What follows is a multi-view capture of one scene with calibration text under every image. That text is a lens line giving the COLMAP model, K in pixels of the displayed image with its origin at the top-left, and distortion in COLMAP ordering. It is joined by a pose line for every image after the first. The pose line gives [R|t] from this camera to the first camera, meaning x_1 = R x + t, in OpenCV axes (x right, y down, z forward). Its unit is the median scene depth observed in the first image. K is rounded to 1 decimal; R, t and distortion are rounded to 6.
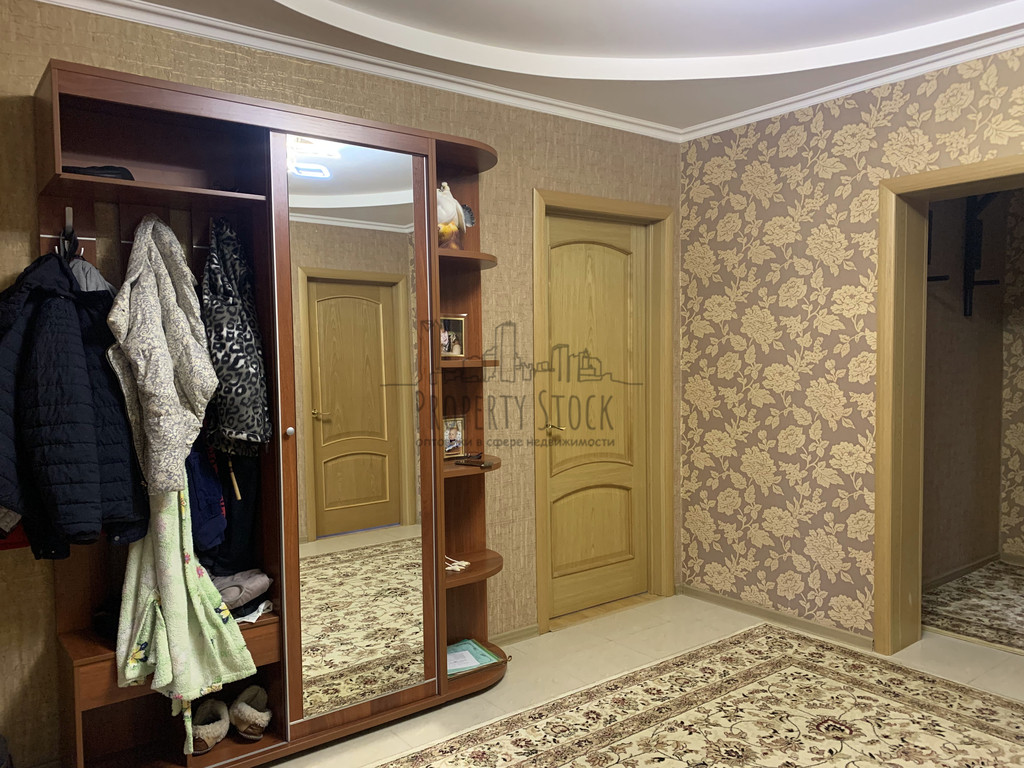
lens RADIAL K [[790.4, 0, 508.4], [0, 790.4, 392.3], [0, 0, 1]] dist [0.036854, -0.028799]
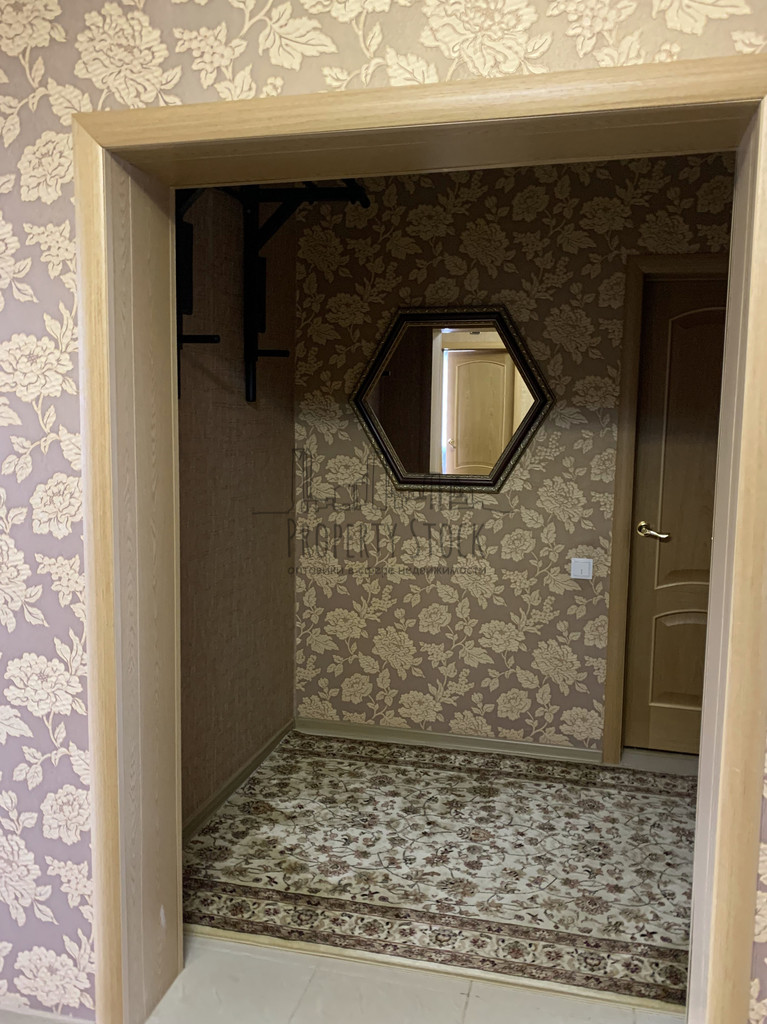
lens RADIAL K [[845.1, 0, 383.5], [0, 845.1, 512.0], [0, 0, 1]] dist [0.046120, -0.058907]
pose [[0.788363, -0.044270, 0.613615, 0.271075], [0.008454, 0.998093, 0.061146, -0.055406], [-0.615152, -0.043018, 0.787234, 0.445744]]
